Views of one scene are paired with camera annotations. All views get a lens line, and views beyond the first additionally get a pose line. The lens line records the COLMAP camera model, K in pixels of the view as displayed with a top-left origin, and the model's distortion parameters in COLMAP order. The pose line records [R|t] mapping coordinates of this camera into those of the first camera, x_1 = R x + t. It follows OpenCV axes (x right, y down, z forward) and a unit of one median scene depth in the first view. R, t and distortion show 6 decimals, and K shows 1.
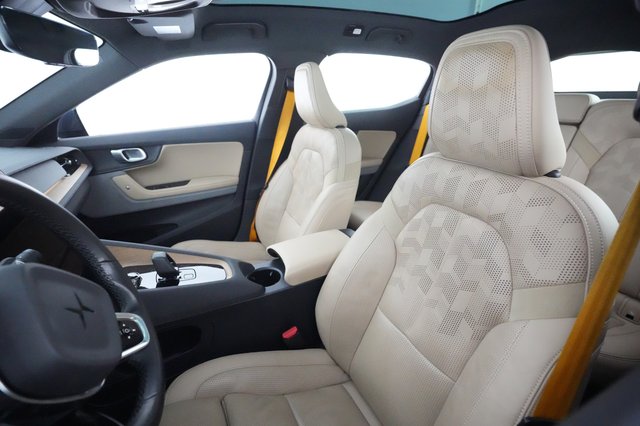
lens RADIAL K [[303.5, 0, 320.0], [0, 303.5, 213.0], [0, 0, 1]] dist [-0.008038, -0.000292]
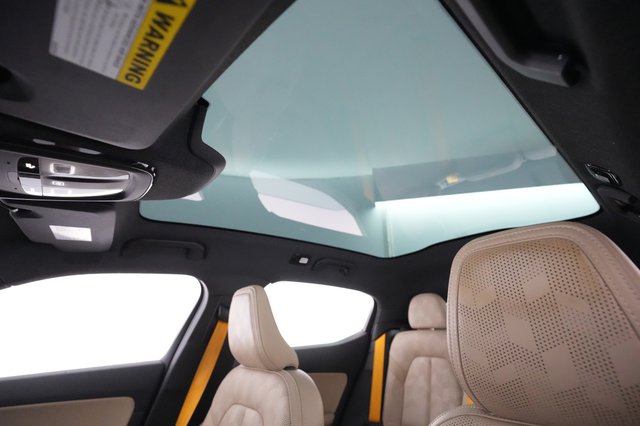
lens RADIAL K [[303.5, 0, 320.0], [0, 303.5, 213.0], [0, 0, 1]] dist [-0.008038, -0.000292]
pose [[0.973485, 0.085393, 0.212213, -0.047715], [0.082761, 0.733384, -0.674758, -0.061926], [-0.213254, 0.674430, 0.706871, 0.223412]]
